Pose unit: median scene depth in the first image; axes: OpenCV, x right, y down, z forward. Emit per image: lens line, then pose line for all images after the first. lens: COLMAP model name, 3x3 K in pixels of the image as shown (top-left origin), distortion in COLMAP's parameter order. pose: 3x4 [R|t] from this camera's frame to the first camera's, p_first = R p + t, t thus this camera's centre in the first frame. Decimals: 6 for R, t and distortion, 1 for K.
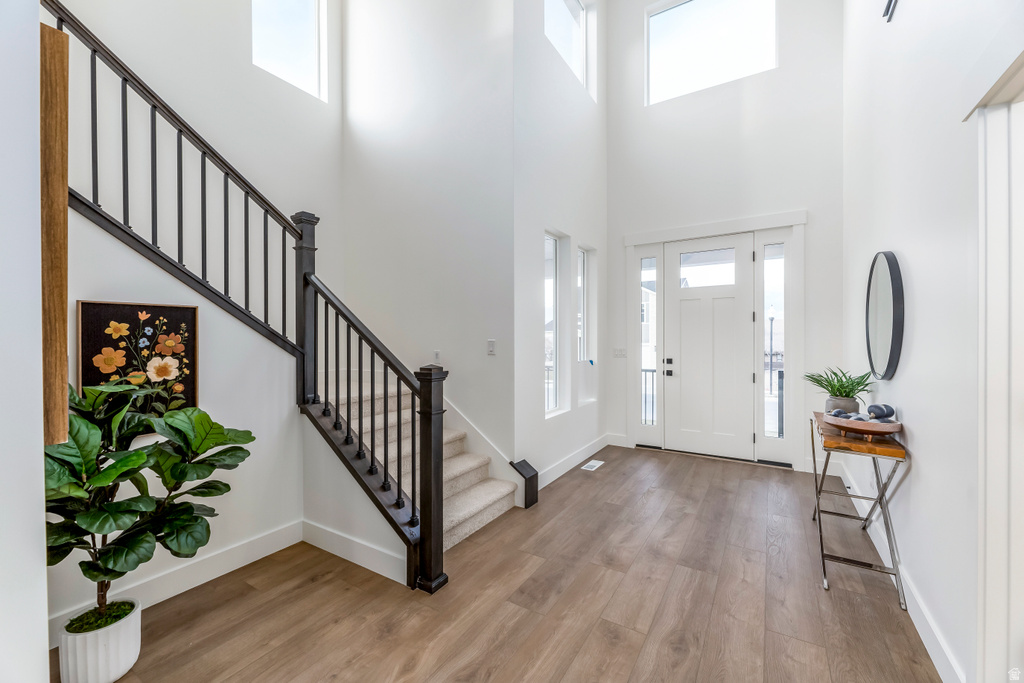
lens RADIAL K [[422.5, 0, 508.8], [0, 422.5, 340.3], [0, 0, 1]] dist [0.010677, -0.000140]
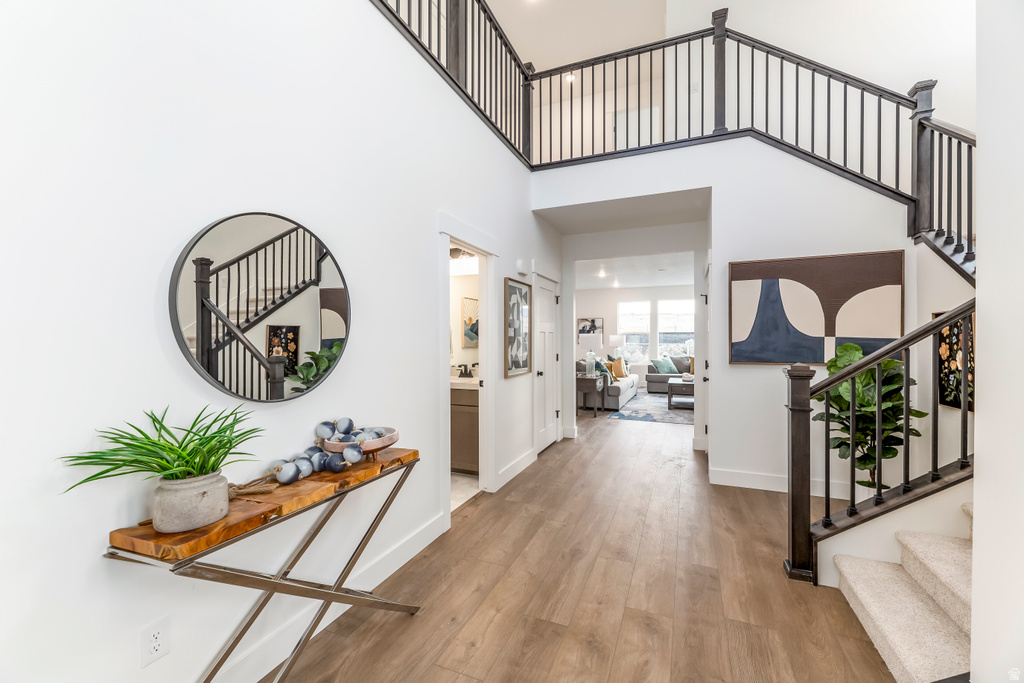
lens RADIAL K [[422.5, 0, 515.4], [0, 422.5, 338.5], [0, 0, 1]] dist [0.010677, -0.000140]
pose [[-0.985274, 0.003327, -0.170948, 0.687431], [0.002052, 0.999969, 0.007633, -0.010448], [0.170968, 0.007170, -0.985250, 1.932633]]
